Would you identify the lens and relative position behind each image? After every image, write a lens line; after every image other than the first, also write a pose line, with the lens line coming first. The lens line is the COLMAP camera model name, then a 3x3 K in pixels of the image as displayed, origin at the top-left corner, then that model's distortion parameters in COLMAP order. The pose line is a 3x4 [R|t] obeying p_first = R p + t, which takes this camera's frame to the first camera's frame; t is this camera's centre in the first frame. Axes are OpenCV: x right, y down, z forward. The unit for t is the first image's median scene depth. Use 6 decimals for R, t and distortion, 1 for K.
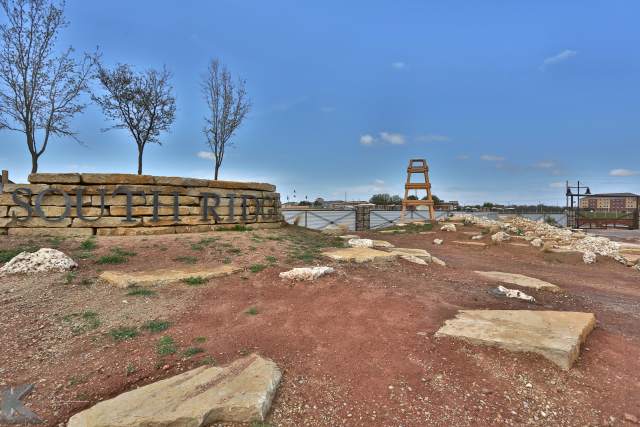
lens RADIAL K [[346.6, 0, 321.6], [0, 346.6, 209.5], [0, 0, 1]] dist [-0.074879, 0.038006]
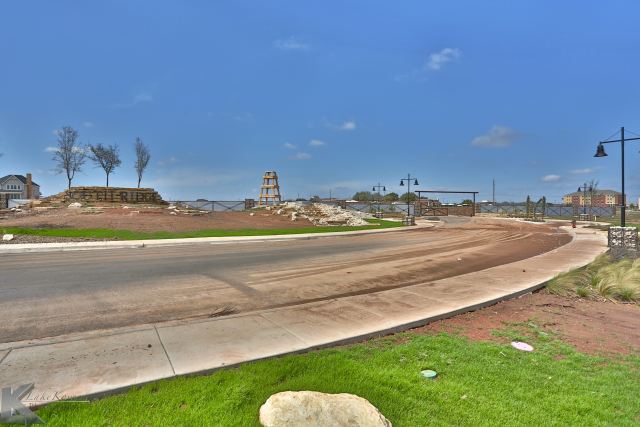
lens RADIAL K [[343.4, 0, 320.0], [0, 343.4, 213.5], [0, 0, 1]] dist [-0.032271, 0.001383]
pose [[0.999591, -0.002934, -0.028464, 1.515172], [0.003450, 0.999830, 0.018103, 0.099584], [0.028406, -0.018194, 0.999431, -2.021358]]
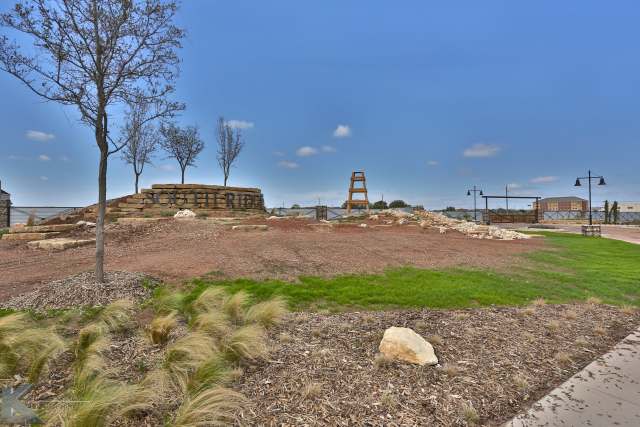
lens RADIAL K [[337.8, 0, 320.0], [0, 337.8, 213.5], [0, 0, 1]] dist [-0.048818, 0.000197]
pose [[0.997755, -0.012555, 0.065790, 0.075913], [0.013021, 0.999893, -0.006655, 0.090019], [-0.065699, 0.007496, 0.997811, -0.988605]]
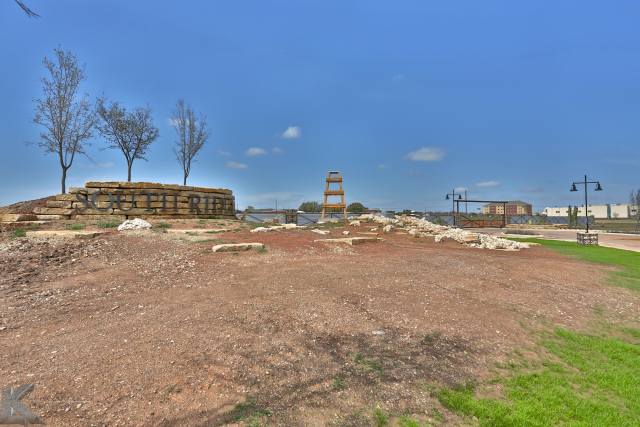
lens RADIAL K [[343.4, 0, 320.0], [0, 343.4, 213.5], [0, 0, 1]] dist [-0.032271, 0.001383]
pose [[0.980624, -0.007295, 0.195763, -0.061255], [0.009793, 0.999882, -0.011796, 0.059392], [-0.195654, 0.013484, 0.980580, -0.627760]]
